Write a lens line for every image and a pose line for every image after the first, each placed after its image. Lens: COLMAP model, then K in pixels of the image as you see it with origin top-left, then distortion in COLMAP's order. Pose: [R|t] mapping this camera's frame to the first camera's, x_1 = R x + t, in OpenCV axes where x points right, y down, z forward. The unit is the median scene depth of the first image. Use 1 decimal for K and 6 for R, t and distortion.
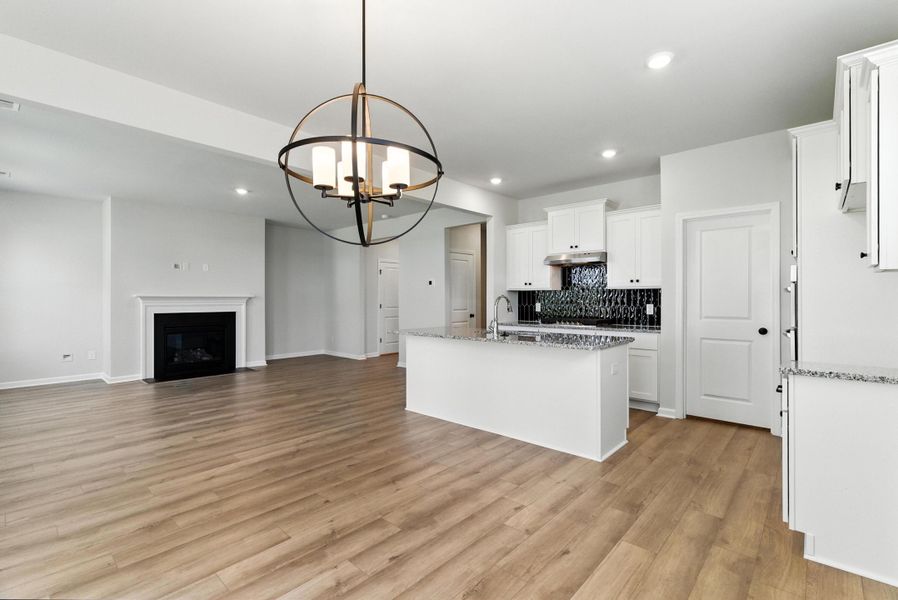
lens RADIAL K [[412.3, 0, 448.1], [0, 412.3, 296.4], [0, 0, 1]] dist [-0.000086, 0.000561]
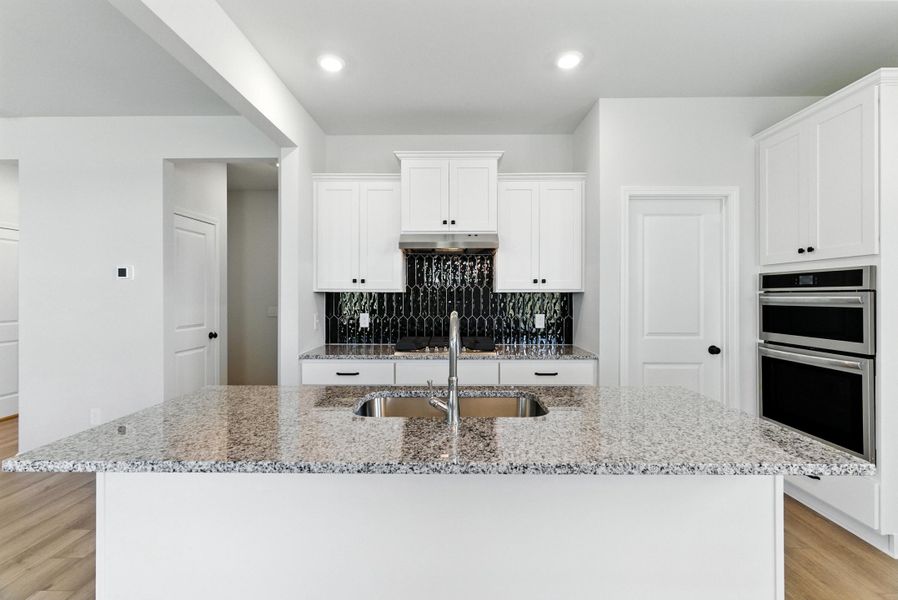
lens RADIAL K [[412.3, 0, 448.0], [0, 412.3, 299.9], [0, 0, 1]] dist [-0.000086, 0.000561]
pose [[0.751095, -0.000221, 0.660194, -0.098206], [-0.006721, 0.999946, 0.007980, -0.009737], [-0.660160, -0.010431, 0.751052, 0.536223]]
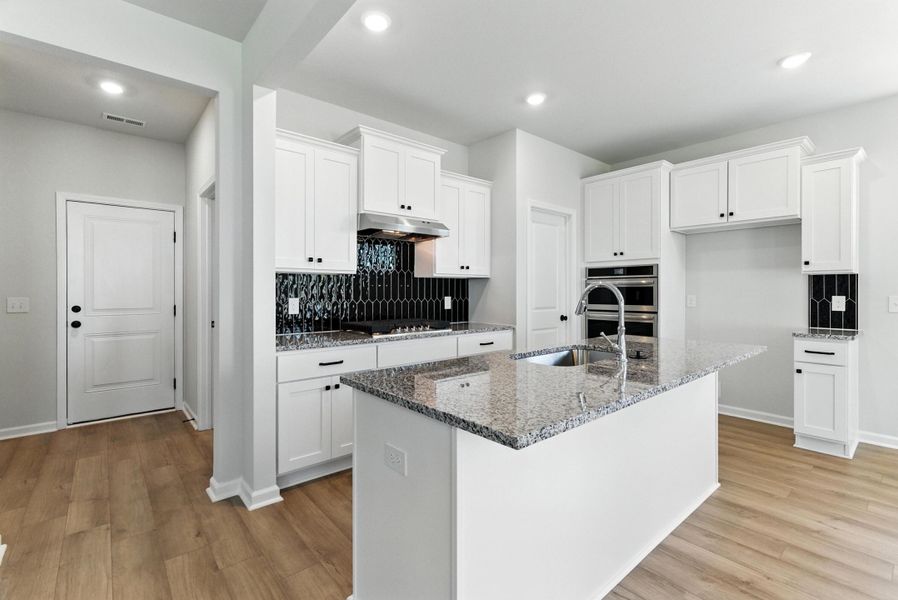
lens RADIAL K [[412.3, 0, 448.6], [0, 412.3, 299.3], [0, 0, 1]] dist [-0.000086, 0.000561]
pose [[0.117177, -0.015043, 0.992997, -0.316435], [-0.001791, 0.999880, 0.015359, 0.011191], [-0.993109, -0.003579, 0.117136, 0.854897]]
